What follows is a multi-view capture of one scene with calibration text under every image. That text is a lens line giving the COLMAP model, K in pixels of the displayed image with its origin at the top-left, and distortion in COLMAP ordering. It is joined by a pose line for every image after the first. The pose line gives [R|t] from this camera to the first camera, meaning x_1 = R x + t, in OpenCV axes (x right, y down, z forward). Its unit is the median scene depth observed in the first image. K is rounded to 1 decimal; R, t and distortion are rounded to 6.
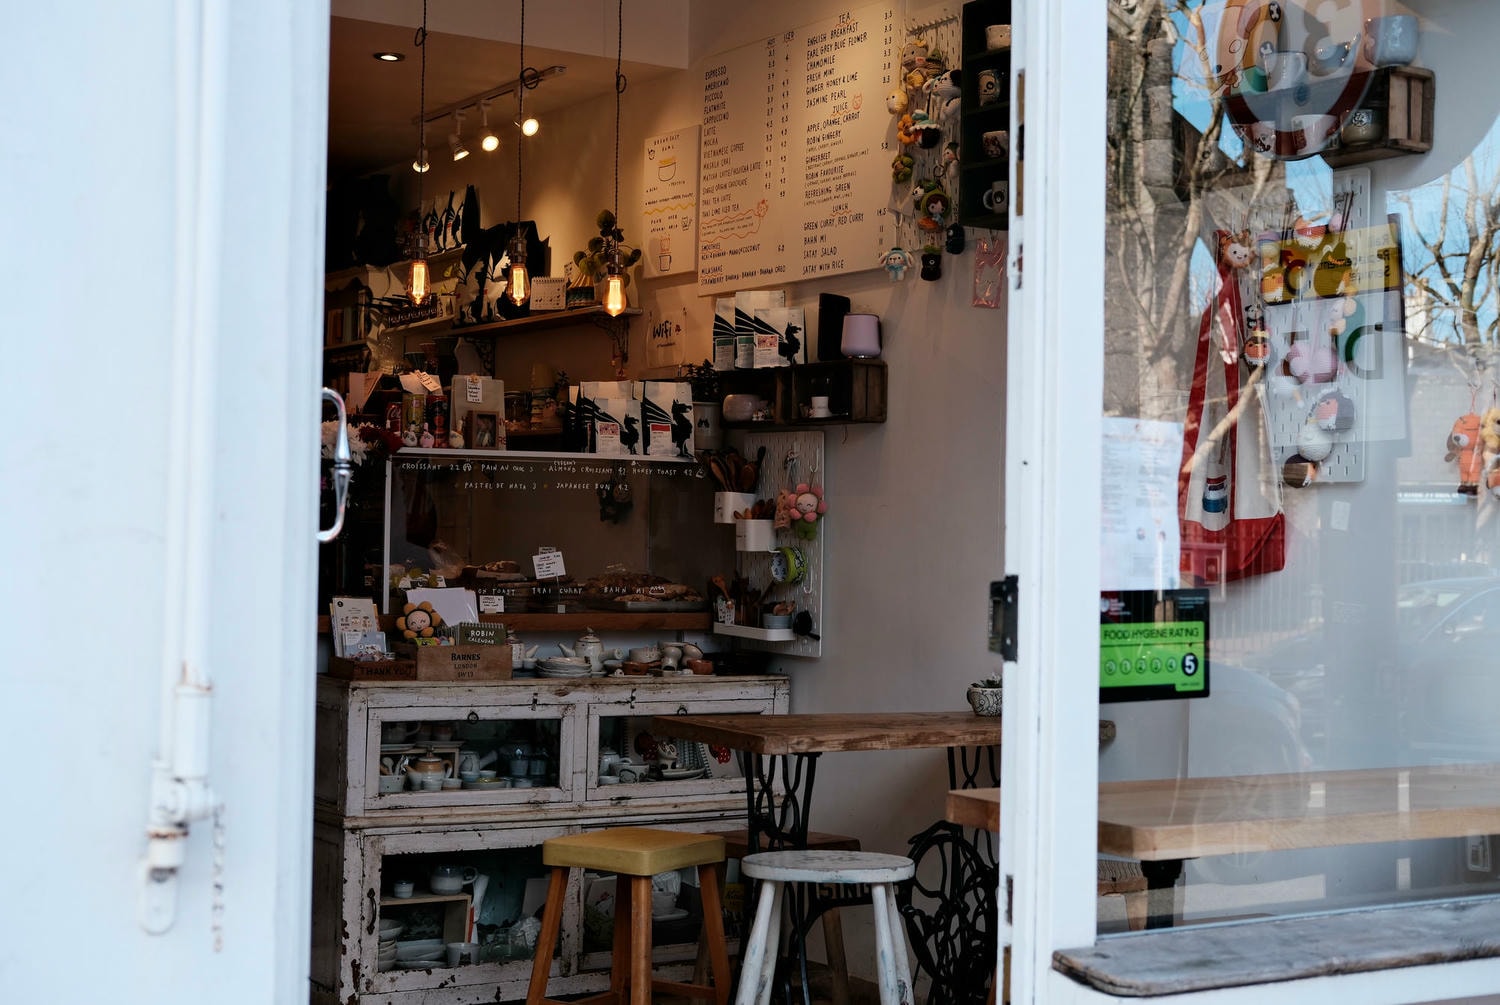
lens RADIAL K [[2242.9, 0, 750.0], [0, 2242.9, 502.5], [0, 0, 1]] dist [-0.020089, 0.047317]
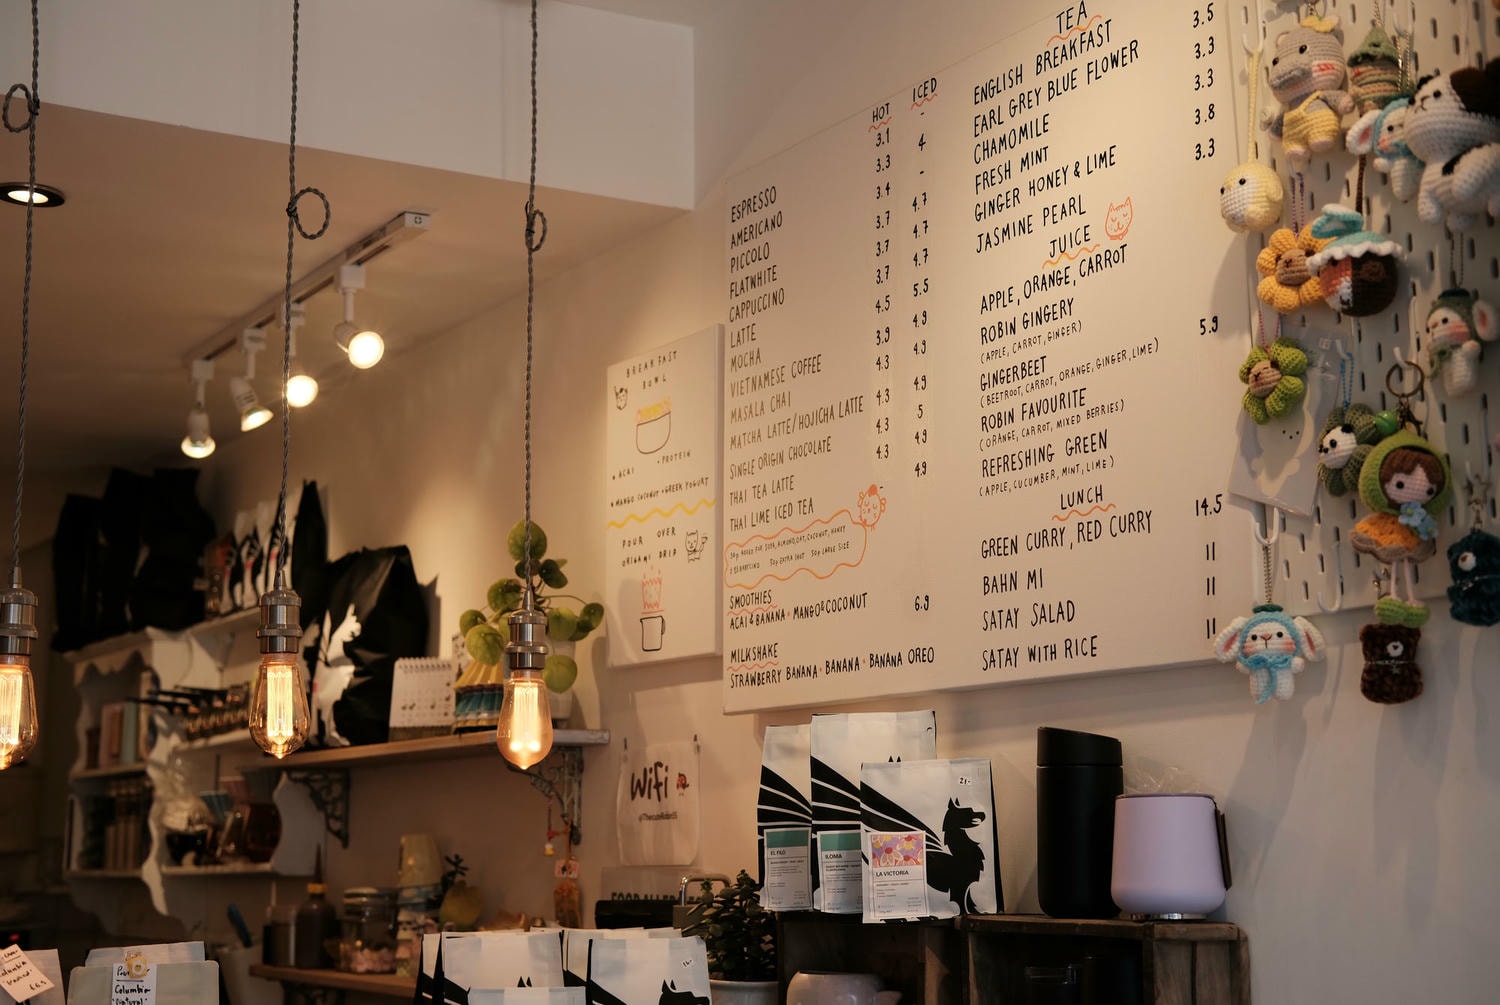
lens RADIAL K [[2242.9, 0, 750.0], [0, 2242.9, 502.5], [0, 0, 1]] dist [-0.020089, 0.047317]
pose [[0.999143, -0.025478, -0.032636, -0.003229], [0.020779, 0.990354, -0.136991, -0.076664], [0.035812, 0.136195, 0.990035, 0.597425]]
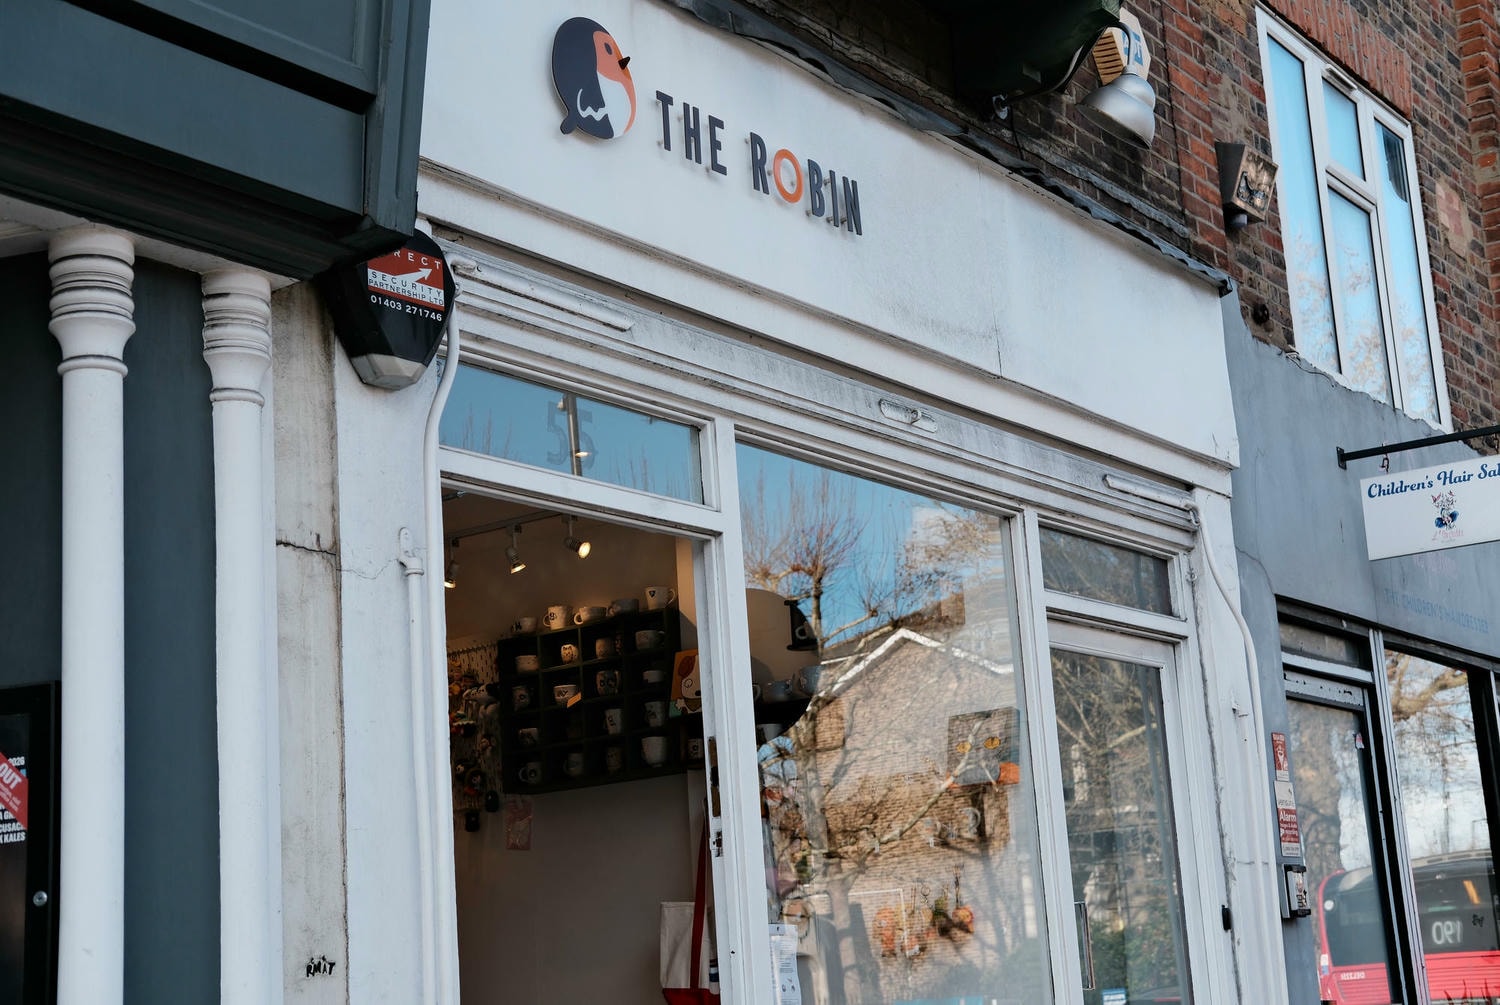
lens RADIAL K [[2242.9, 0, 750.0], [0, 2242.9, 502.5], [0, 0, 1]] dist [-0.020089, 0.047317]
pose [[0.932578, 0.005462, 0.360928, -0.238160], [0.073955, 0.975784, -0.205854, 0.001153], [-0.353312, 0.218668, 0.909591, -0.341891]]
